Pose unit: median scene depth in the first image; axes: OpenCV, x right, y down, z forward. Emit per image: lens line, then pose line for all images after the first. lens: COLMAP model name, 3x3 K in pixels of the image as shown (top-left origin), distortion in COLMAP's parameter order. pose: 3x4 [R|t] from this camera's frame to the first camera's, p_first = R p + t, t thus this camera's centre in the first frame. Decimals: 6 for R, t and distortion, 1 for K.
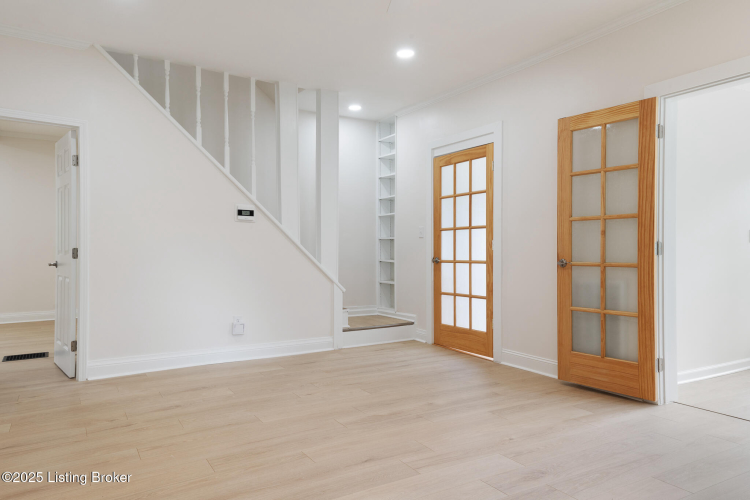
lens RADIAL K [[525.1, 0, 375.0], [0, 525.1, 250.0], [0, 0, 1]] dist [0.068478, 0.001118]
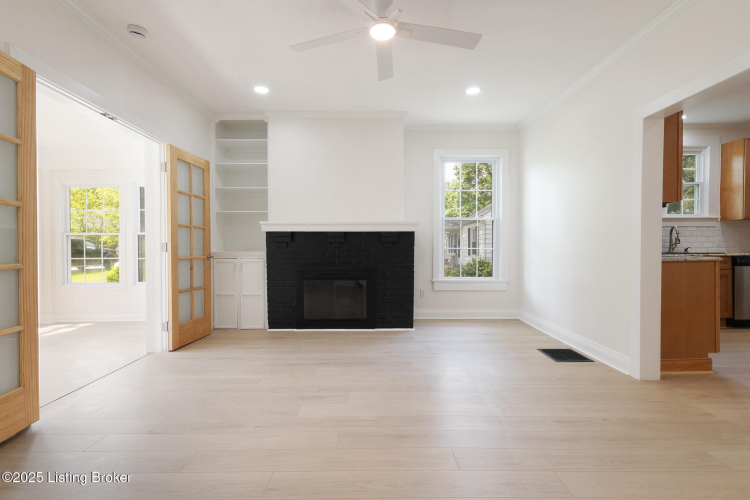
lens RADIAL K [[352.4, 0, 374.0], [0, 352.4, 251.7], [0, 0, 1]] dist [0.002541, -0.000523]
pose [[-0.858181, -0.004890, 0.513323, -0.177266], [0.002088, 0.999913, 0.013017, 0.000330], [-0.513342, 0.012243, -0.858097, 0.875099]]
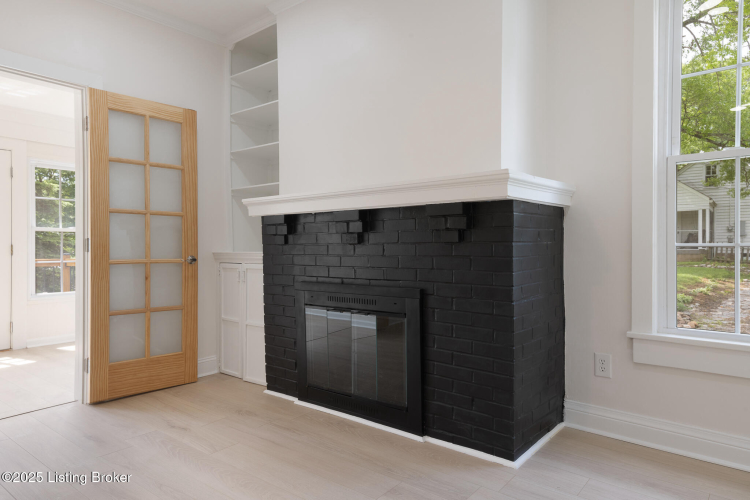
lens RADIAL K [[482.1, 0, 373.9], [0, 482.1, 247.9], [0, 0, 1]] dist [0.037338, 0.000143]
pose [[-0.328469, -0.001342, 0.944514, -0.192881], [0.006808, 0.999970, 0.003789, 0.003797], [-0.944490, 0.007674, -0.328449, 0.333447]]
